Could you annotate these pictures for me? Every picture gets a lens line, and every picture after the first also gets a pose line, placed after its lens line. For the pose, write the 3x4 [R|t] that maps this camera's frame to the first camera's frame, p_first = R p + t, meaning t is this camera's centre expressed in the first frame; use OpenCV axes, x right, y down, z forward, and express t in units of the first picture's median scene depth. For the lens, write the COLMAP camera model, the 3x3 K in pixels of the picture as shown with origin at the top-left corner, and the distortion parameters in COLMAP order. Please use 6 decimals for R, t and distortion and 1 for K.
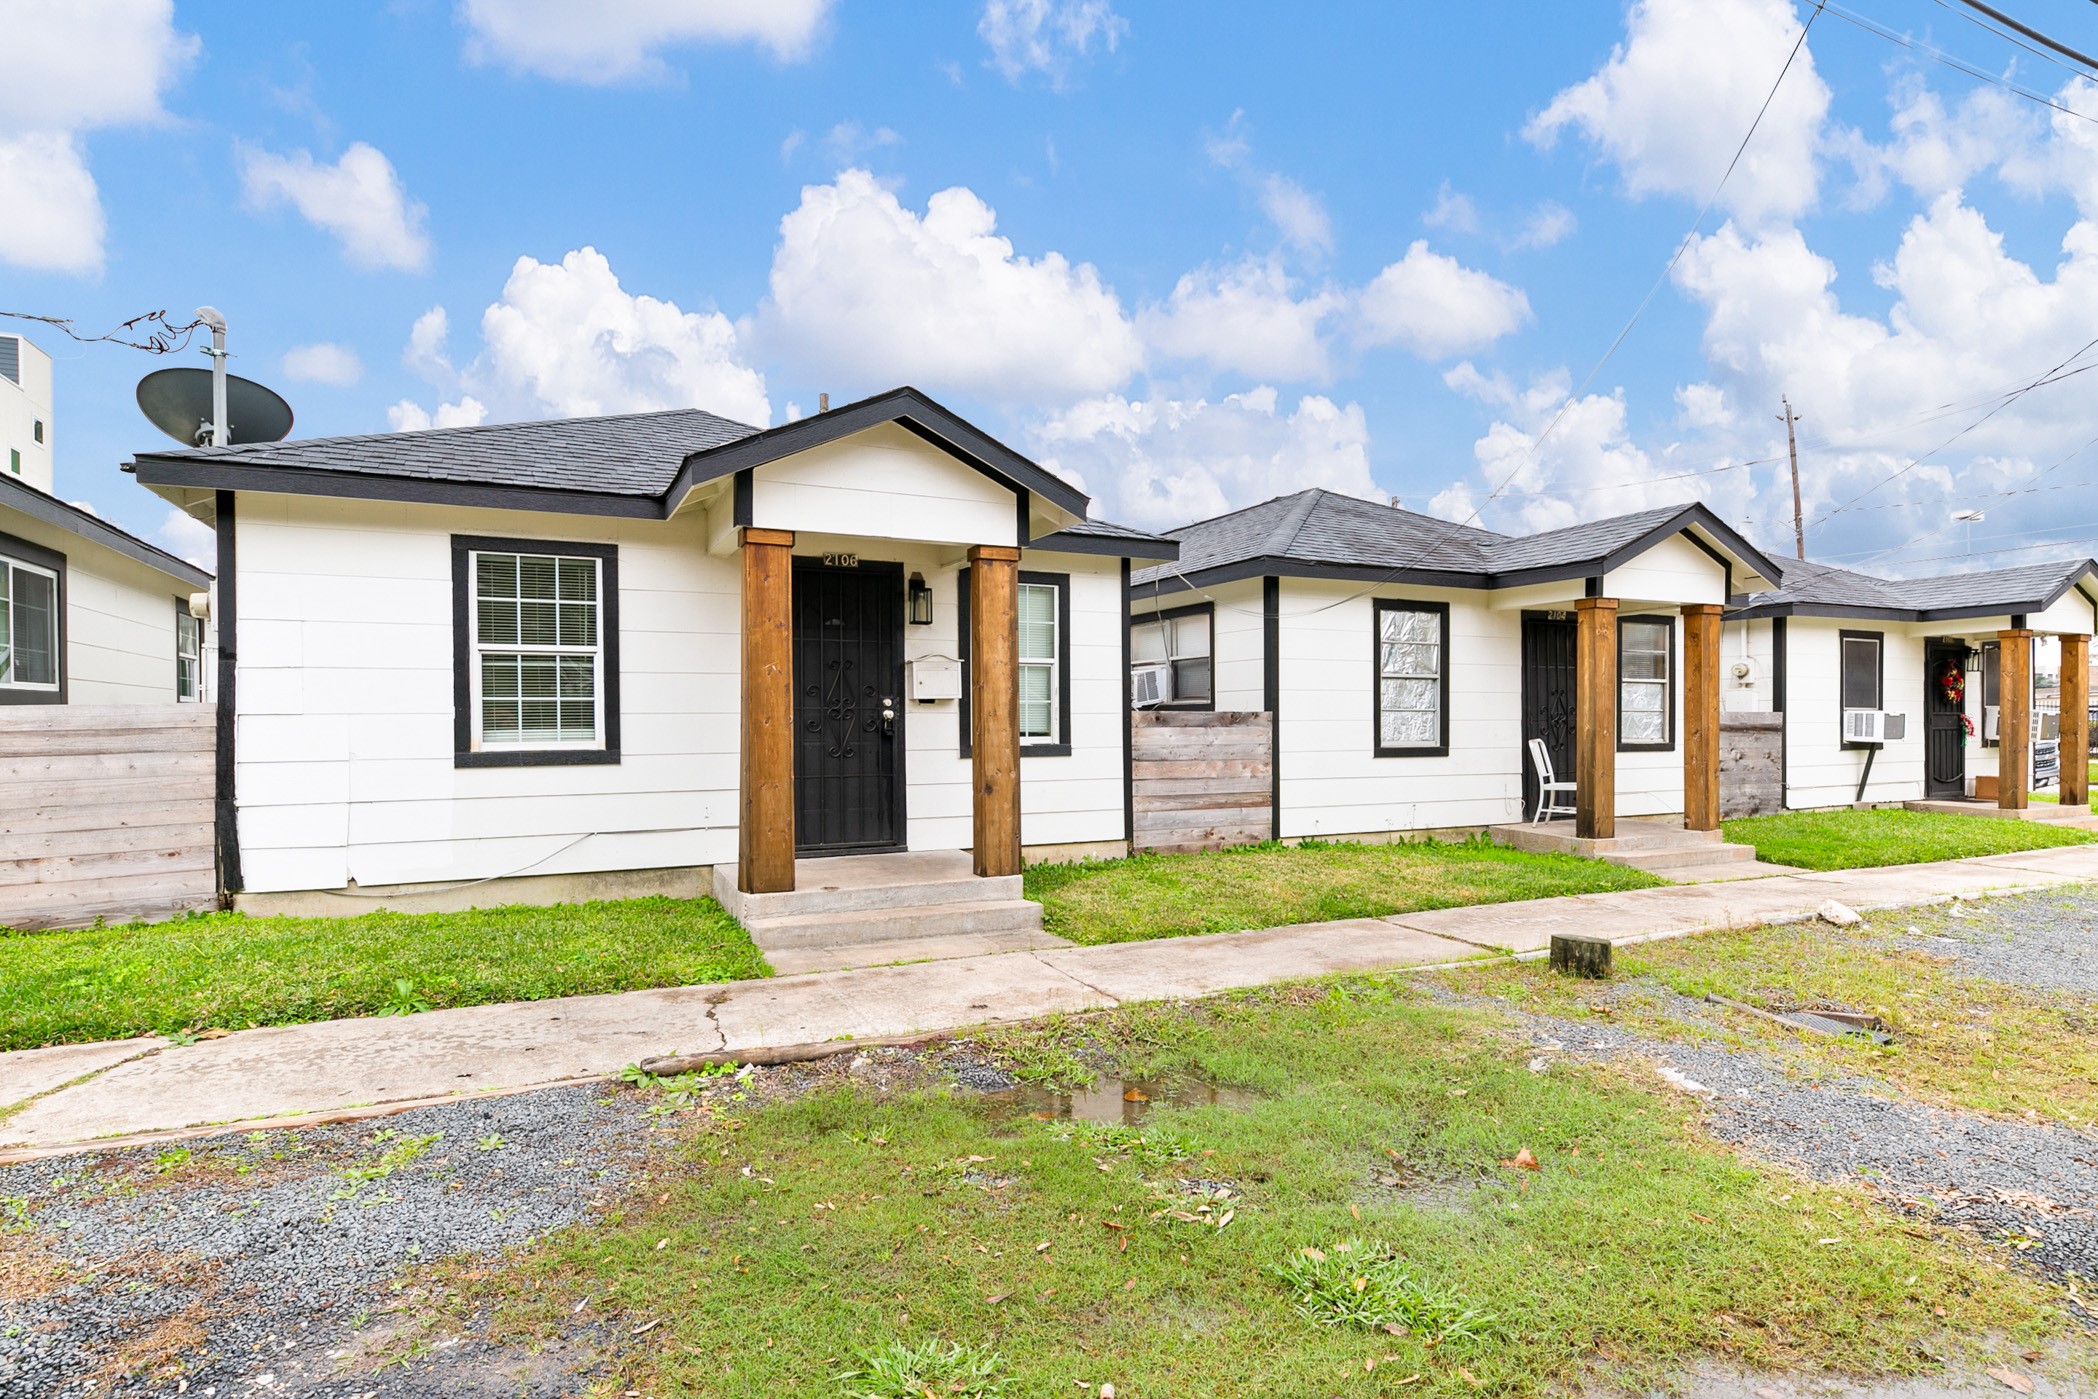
lens RADIAL K [[1112.8, 0, 1075.9], [0, 1112.8, 700.6], [0, 0, 1]] dist [0.020086, -0.012509]
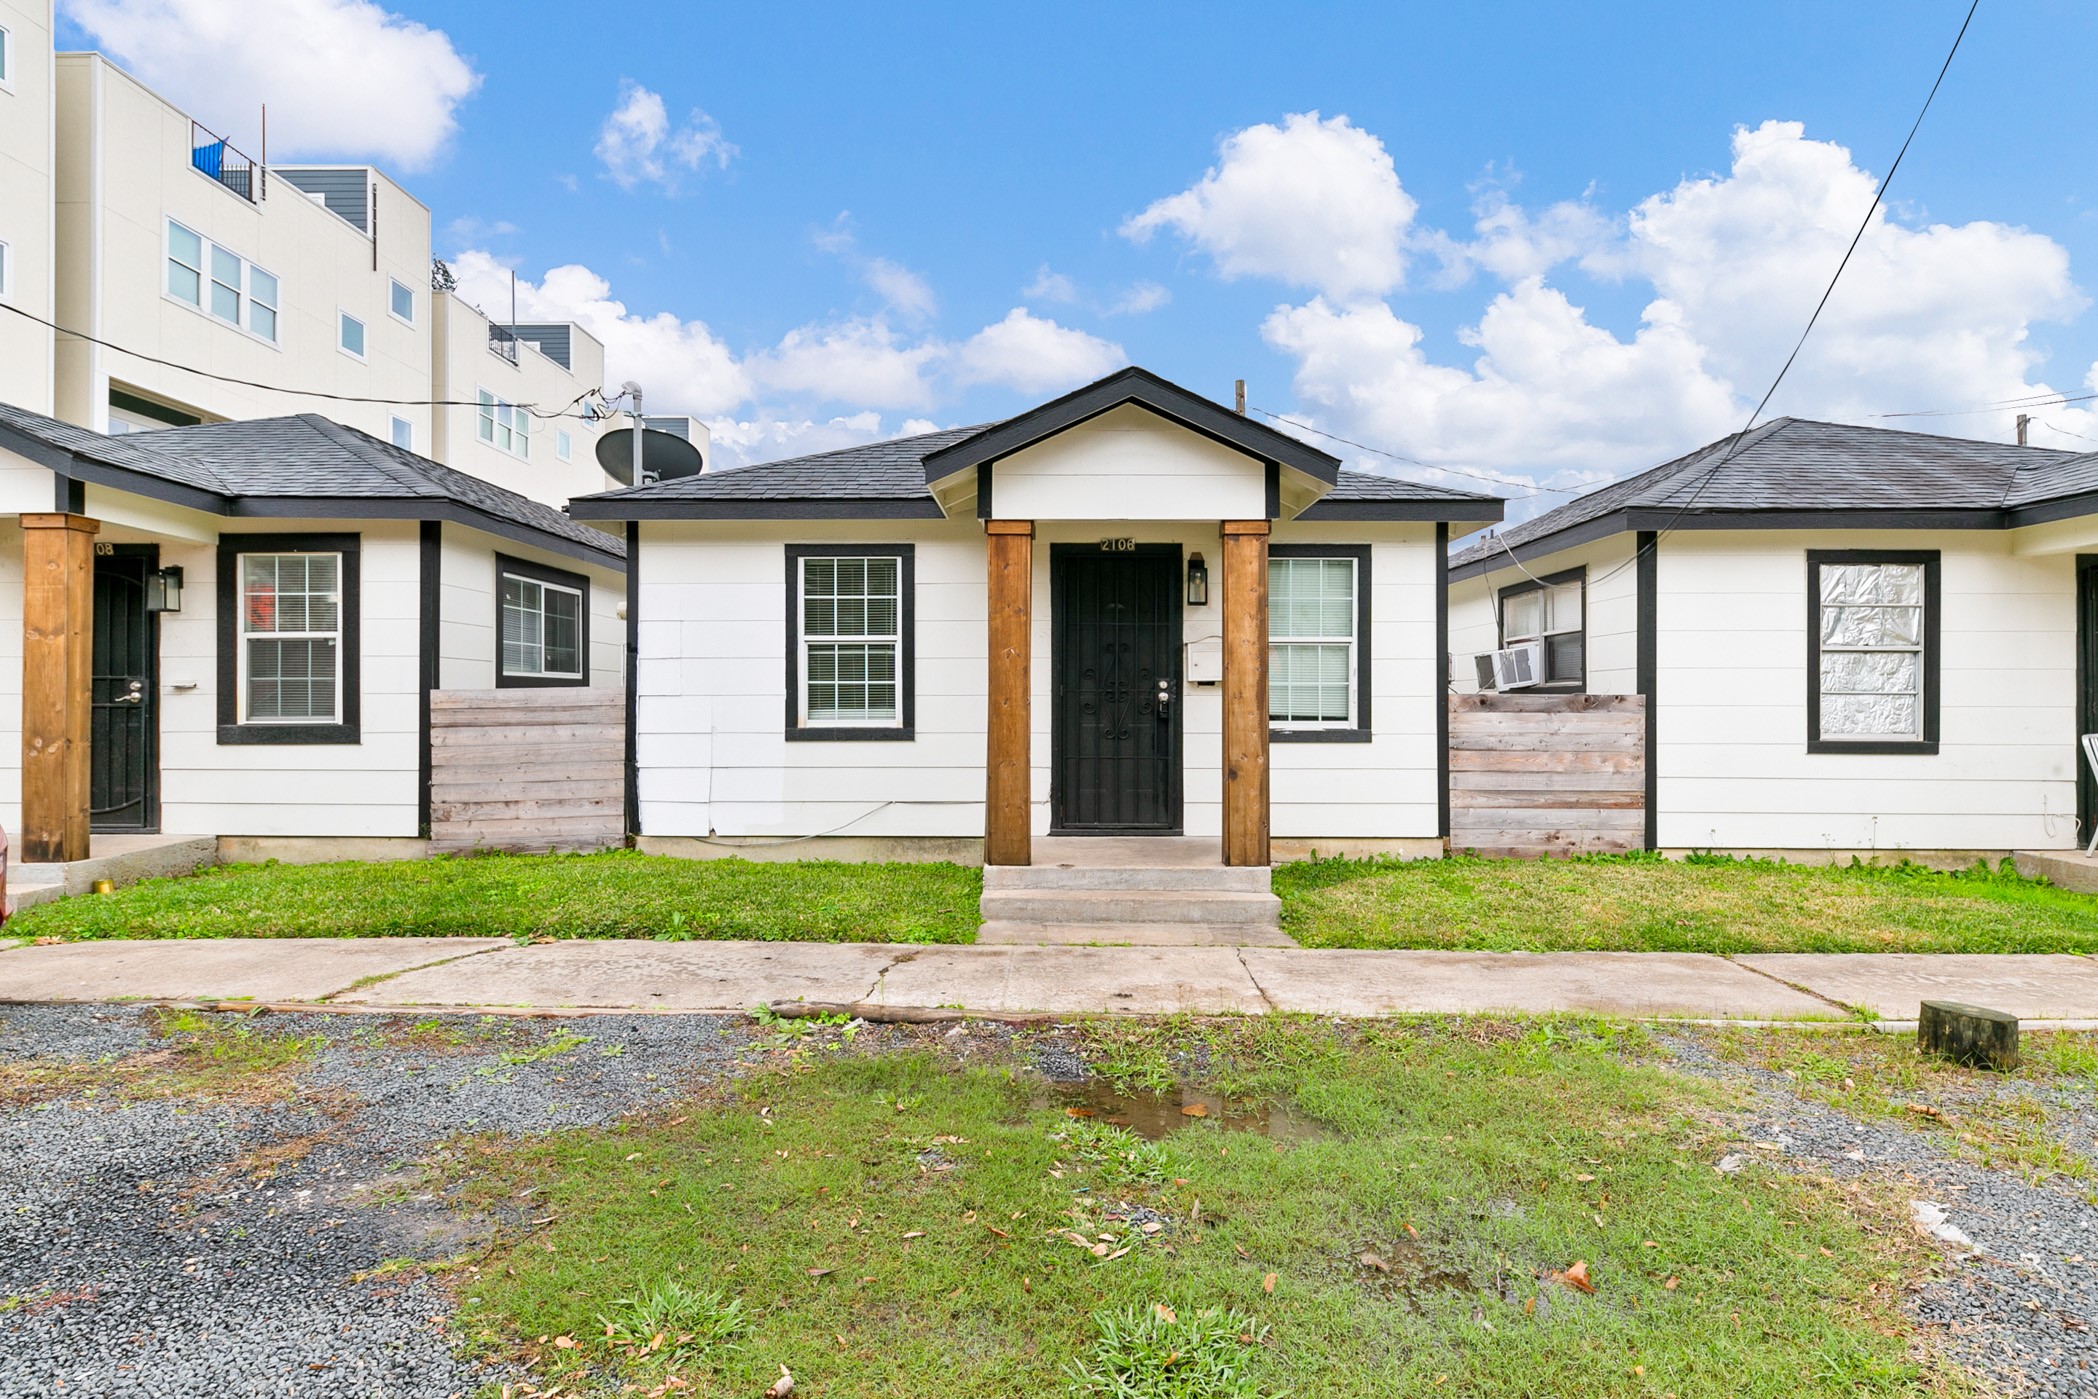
lens RADIAL K [[1112.8, 0, 1075.9], [0, 1112.8, 700.6], [0, 0, 1]] dist [0.020086, -0.012509]
pose [[0.886435, 0.003066, -0.462842, 0.257001], [0.003032, 0.999918, 0.012430, 0.003468], [0.462843, -0.012422, 0.886353, 0.094259]]
